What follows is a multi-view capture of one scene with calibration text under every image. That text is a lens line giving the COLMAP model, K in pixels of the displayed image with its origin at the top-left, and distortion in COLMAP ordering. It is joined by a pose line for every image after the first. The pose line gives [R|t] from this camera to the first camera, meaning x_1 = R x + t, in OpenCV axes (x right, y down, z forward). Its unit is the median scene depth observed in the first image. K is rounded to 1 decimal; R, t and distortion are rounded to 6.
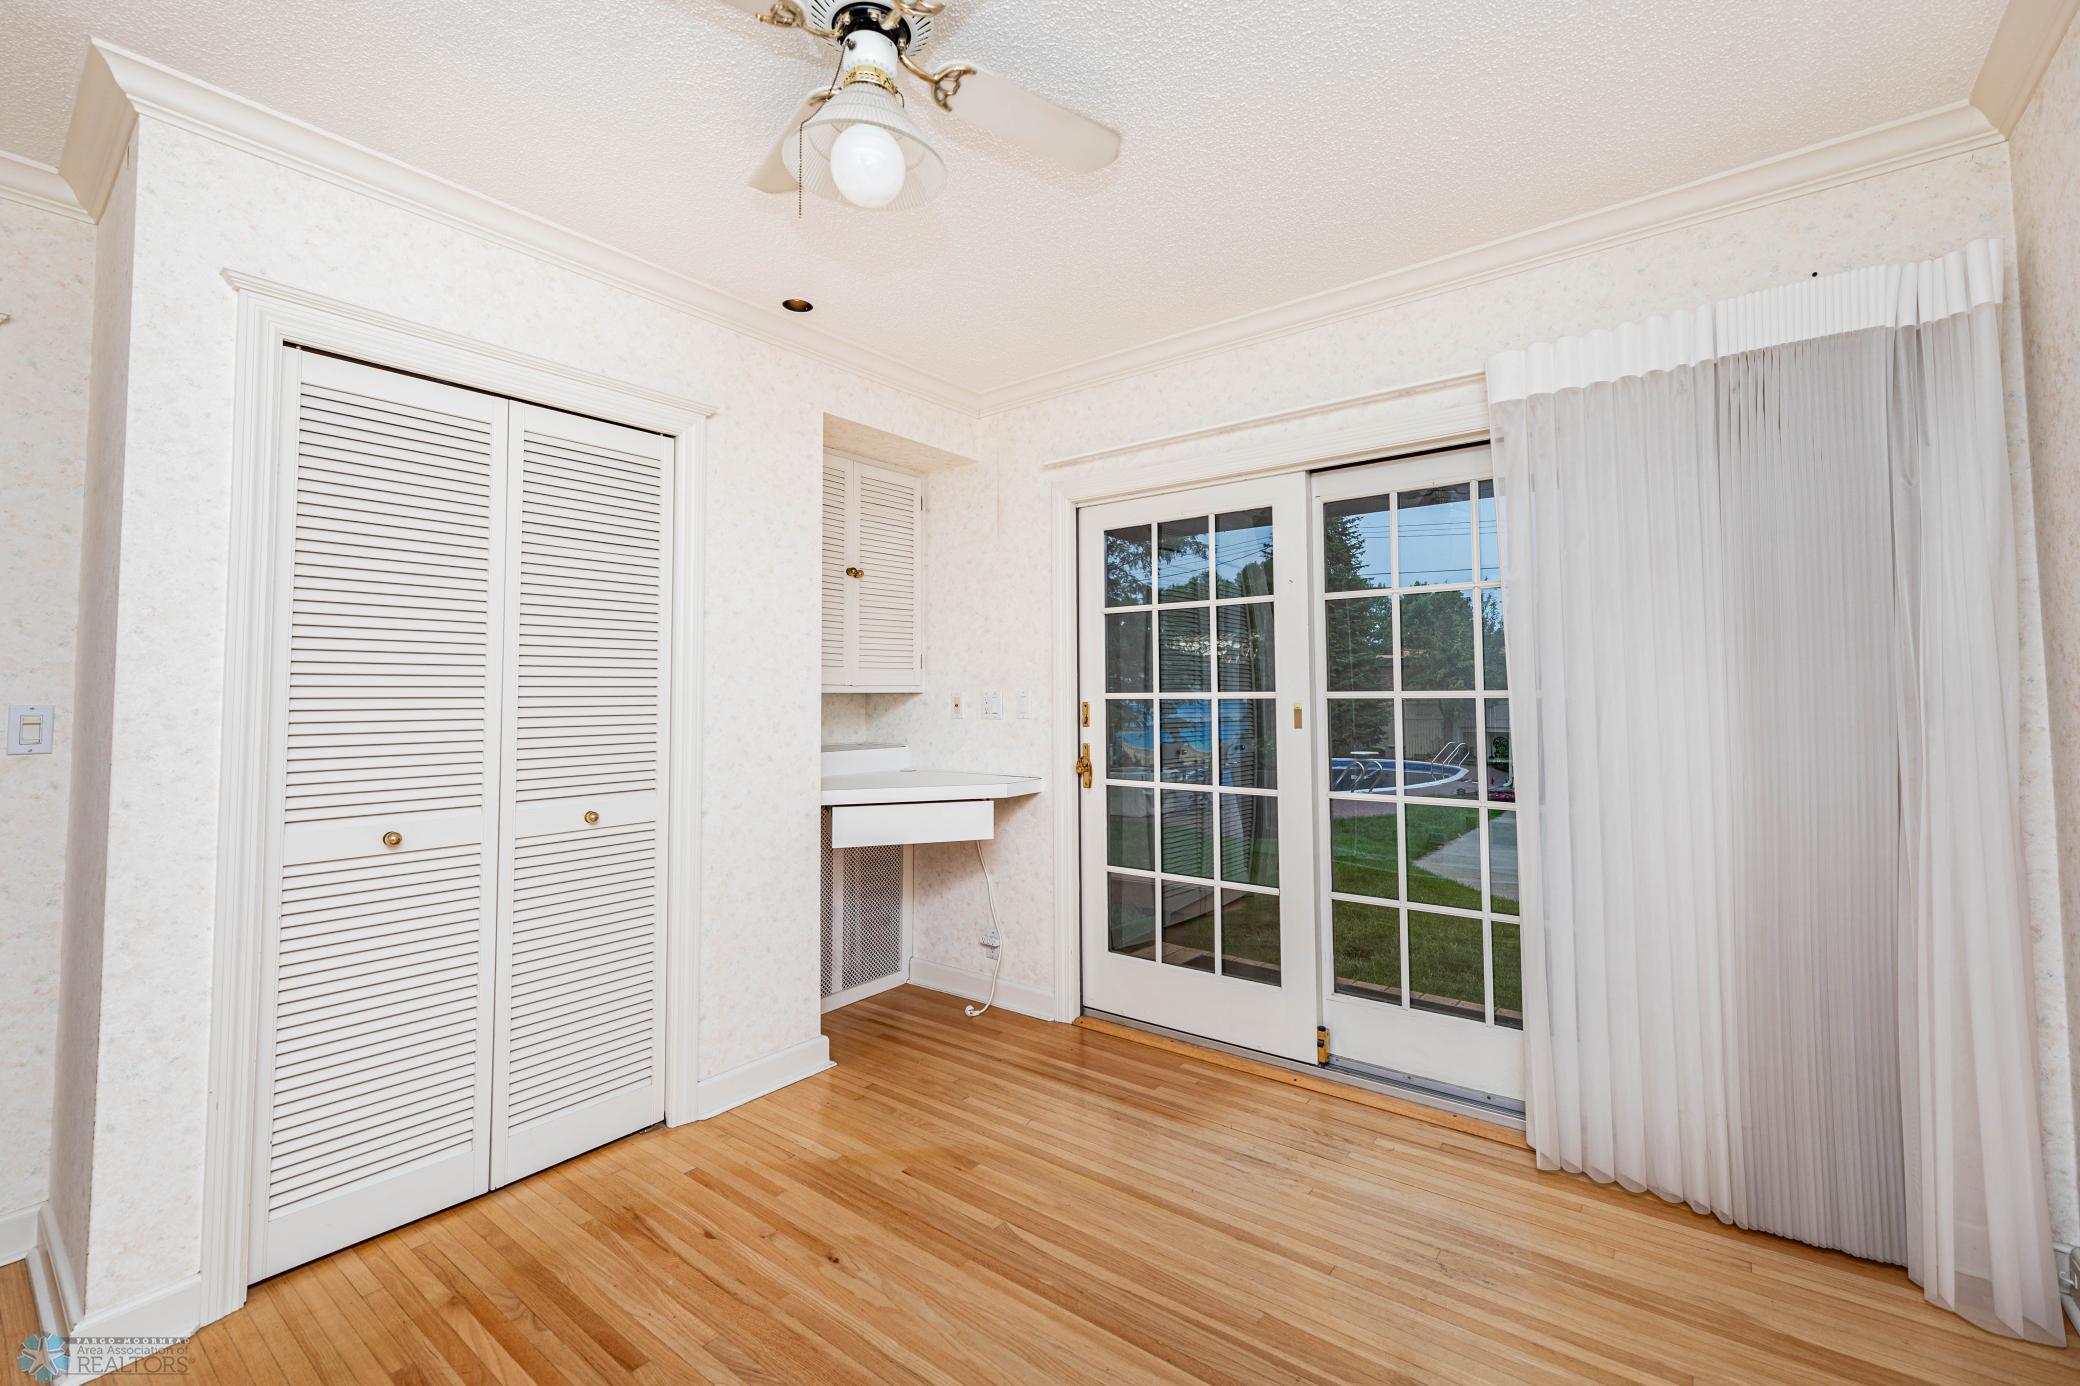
lens RADIAL K [[845.9, 0, 1034.3], [0, 845.9, 678.5], [0, 0, 1]] dist [-0.002543, -0.000220]
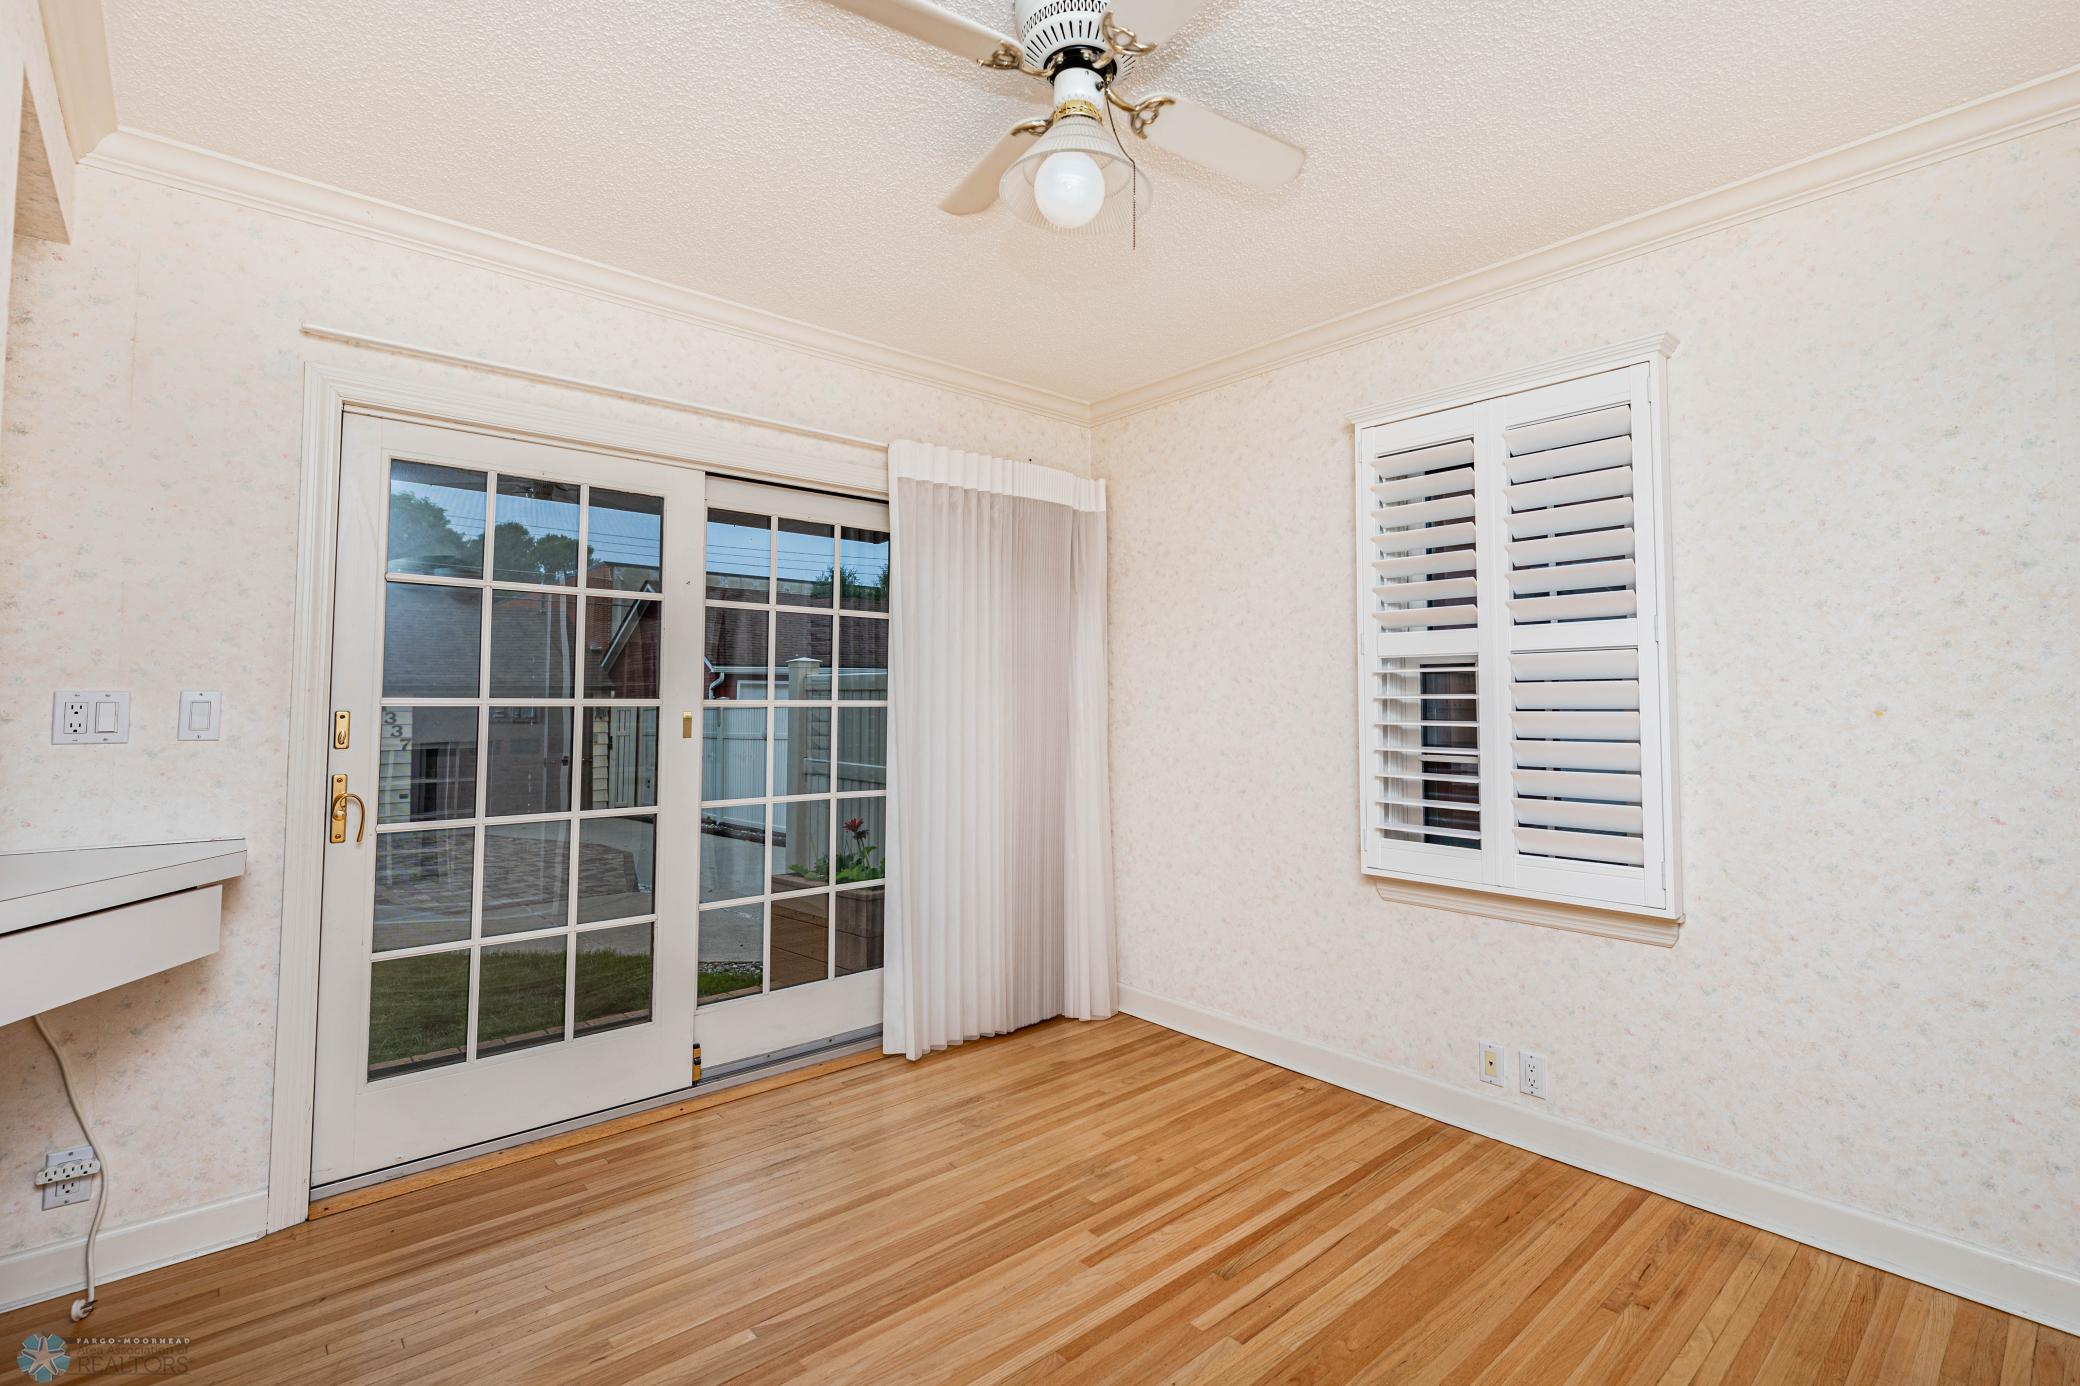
lens RADIAL K [[975.7, 0, 1040.0], [0, 975.7, 693.0], [0, 0, 1]] dist [0.000318, 0.000165]
pose [[0.204415, 0.019741, 0.978685, -0.723054], [-0.022660, 0.999624, -0.015431, 0.017266], [-0.978622, -0.019022, 0.204785, 0.412462]]
